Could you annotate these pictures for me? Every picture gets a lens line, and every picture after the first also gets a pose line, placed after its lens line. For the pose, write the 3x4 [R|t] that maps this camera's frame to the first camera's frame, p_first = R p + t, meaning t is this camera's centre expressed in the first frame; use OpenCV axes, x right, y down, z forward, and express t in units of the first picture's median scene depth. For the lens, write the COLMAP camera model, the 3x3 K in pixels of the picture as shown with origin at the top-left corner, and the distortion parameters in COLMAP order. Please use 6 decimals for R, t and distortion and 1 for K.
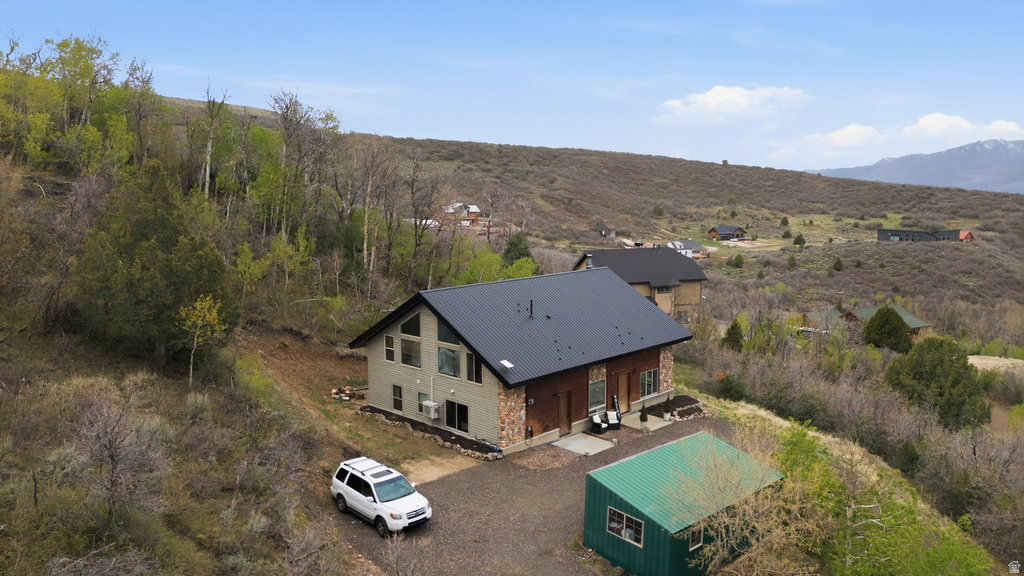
lens RADIAL K [[745.9, 0, 512.0], [0, 745.9, 288.0], [0, 0, 1]] dist [0.103884, -0.101423]
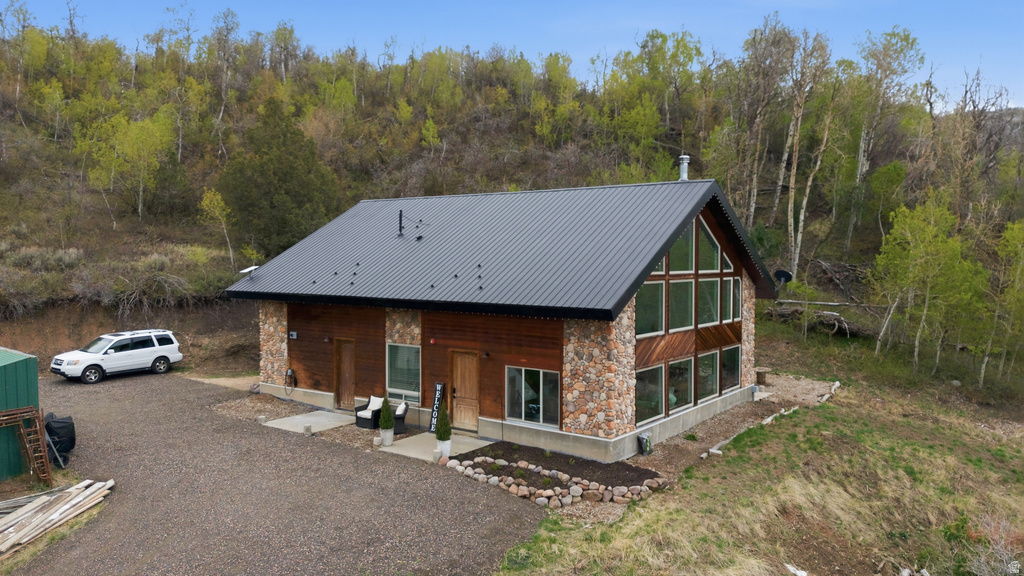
lens RADIAL K [[752.2, 0, 512.0], [0, 752.2, 288.0], [0, 0, 1]] dist [0.063122, -0.041502]
pose [[0.147944, 0.046730, -0.987891, 0.712686], [-0.138122, 0.990070, 0.026149, 0.054649], [0.979303, 0.132581, 0.152930, 1.005342]]
